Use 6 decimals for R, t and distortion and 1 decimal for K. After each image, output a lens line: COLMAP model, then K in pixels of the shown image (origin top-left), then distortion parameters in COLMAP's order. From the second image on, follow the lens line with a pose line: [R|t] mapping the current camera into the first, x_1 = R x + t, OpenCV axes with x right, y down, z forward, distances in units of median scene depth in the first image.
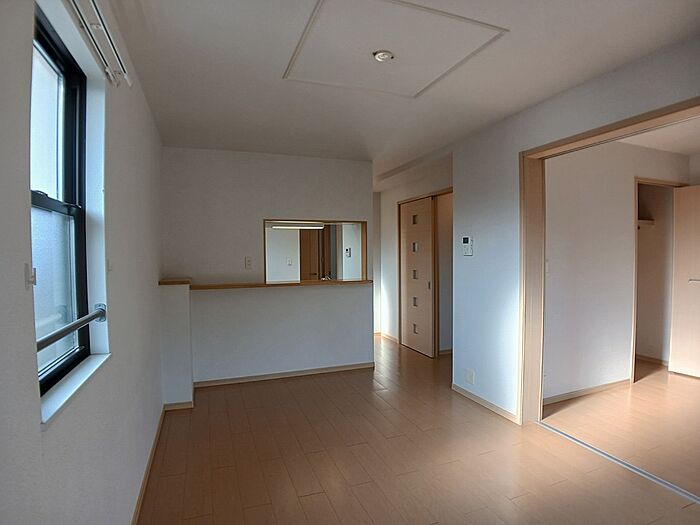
lens RADIAL K [[382.5, 0, 350.0], [0, 382.5, 262.5], [0, 0, 1]] dist [-0.062634, 0.000523]
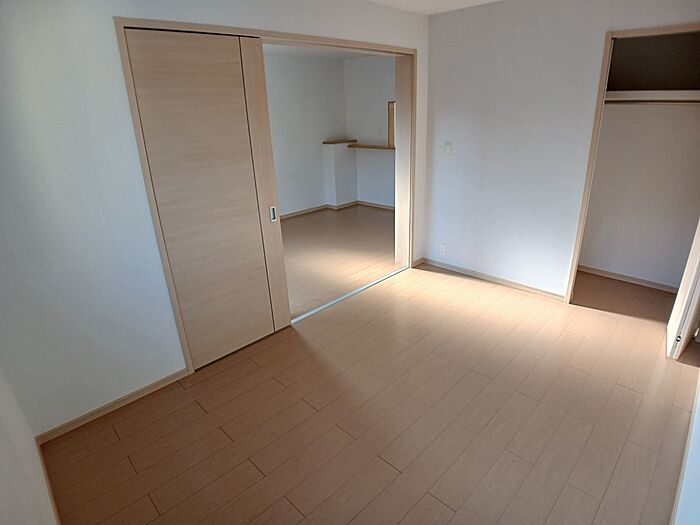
lens RADIAL K [[382.5, 0, 350.0], [0, 382.5, 262.5], [0, 0, 1]] dist [-0.062634, 0.000523]
pose [[0.421854, 0.331883, -0.843737, 1.292634], [0.002789, 0.930116, 0.367255, -0.077892], [0.906660, -0.157281, 0.391447, 0.223693]]
